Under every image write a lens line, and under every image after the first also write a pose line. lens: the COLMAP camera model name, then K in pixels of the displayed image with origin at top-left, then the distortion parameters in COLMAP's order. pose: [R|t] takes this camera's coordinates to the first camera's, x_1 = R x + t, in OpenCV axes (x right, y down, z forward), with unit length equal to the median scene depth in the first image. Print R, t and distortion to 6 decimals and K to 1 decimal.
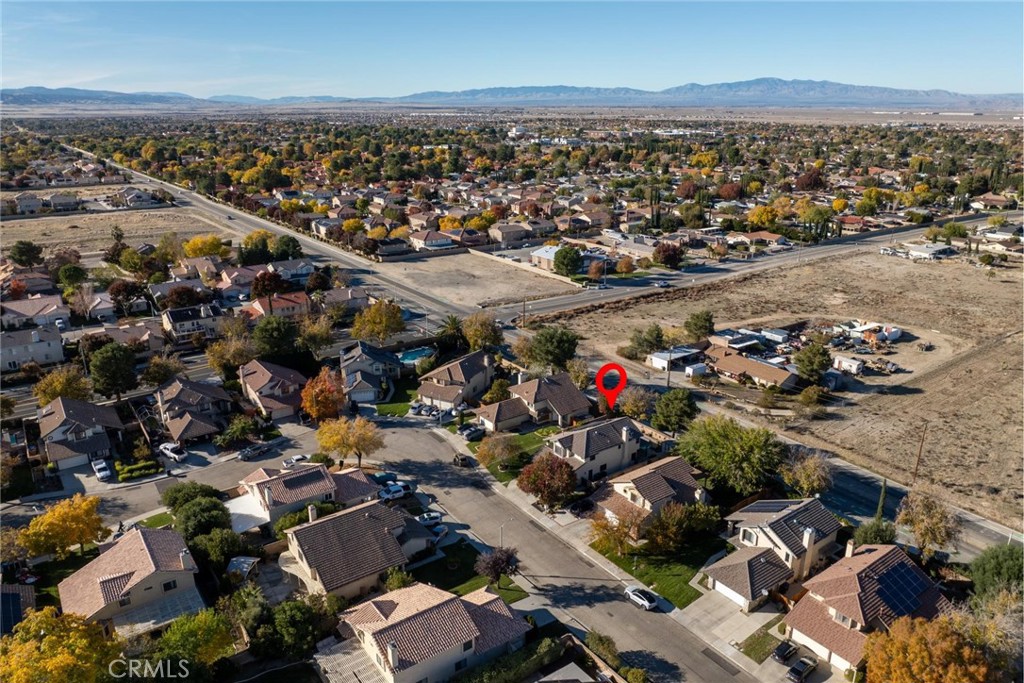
lens RADIAL K [[733.9, 0, 528.2], [0, 733.9, 342.4], [0, 0, 1]] dist [-0.027836, 0.003290]
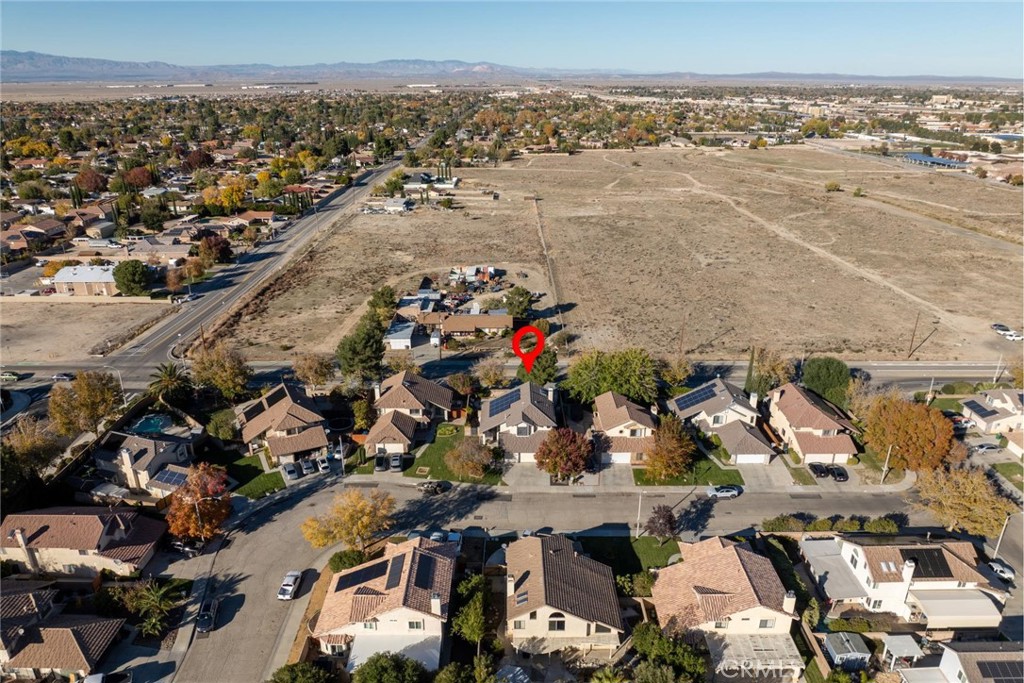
lens RADIAL K [[733.9, 0, 528.2], [0, 733.9, 342.4], [0, 0, 1]] dist [-0.027836, 0.003290]
pose [[0.581190, -0.278738, 0.764541, -0.465618], [0.252309, 0.954932, 0.156350, -0.082609], [-0.773665, 0.102032, 0.625325, 0.246207]]
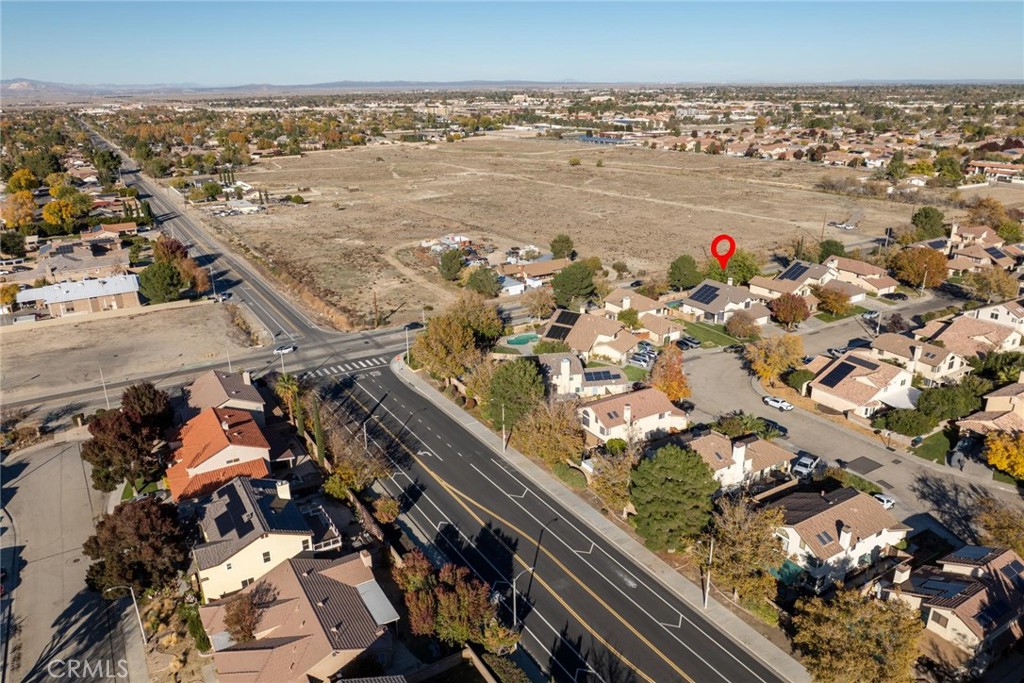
lens RADIAL K [[706.6, 0, 513.5], [0, 706.6, 360.3], [0, 0, 1]] dist [-0.024932, 0.003809]
pose [[0.090295, -0.366070, 0.926196, -0.859898], [0.324373, 0.890095, 0.320178, -0.221191], [-0.941610, 0.271522, 0.199114, 0.813416]]
